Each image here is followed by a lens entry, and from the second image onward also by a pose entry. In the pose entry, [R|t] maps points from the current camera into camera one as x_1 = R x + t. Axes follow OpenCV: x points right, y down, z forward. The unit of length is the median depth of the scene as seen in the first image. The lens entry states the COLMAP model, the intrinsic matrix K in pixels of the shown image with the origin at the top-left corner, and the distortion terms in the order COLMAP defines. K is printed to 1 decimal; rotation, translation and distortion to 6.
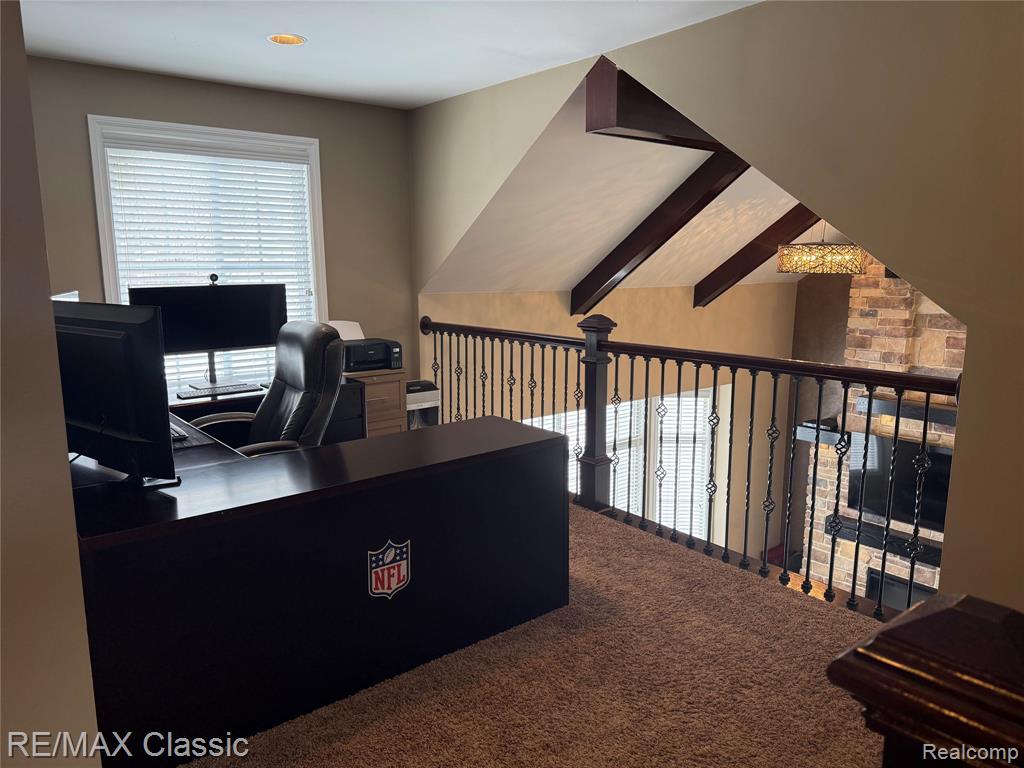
lens RADIAL K [[719.2, 0, 542.8], [0, 719.2, 391.1], [0, 0, 1]] dist [0.066943, -0.080091]
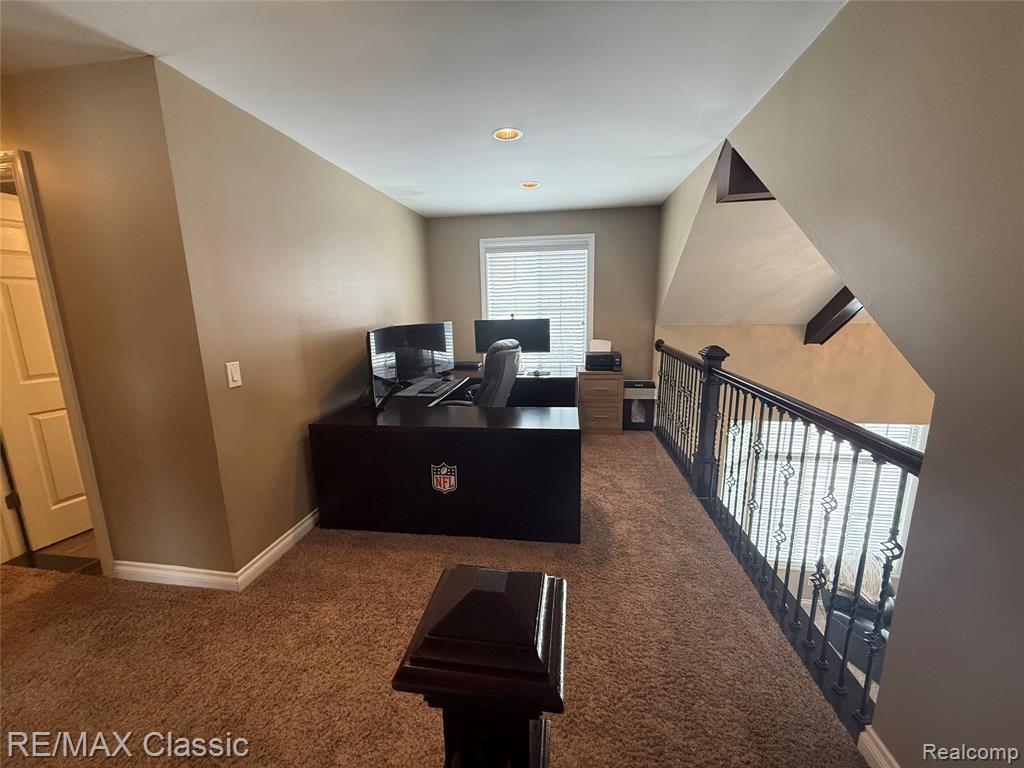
lens RADIAL K [[415.5, 0, 511.8], [0, 415.5, 389.5], [0, 0, 1]] dist [0.001889, 0.000282]
pose [[0.662795, 0.137920, -0.735989, 0.388450], [-0.113121, 0.990053, 0.083658, -0.050580], [0.740207, 0.027808, 0.671804, 0.246249]]
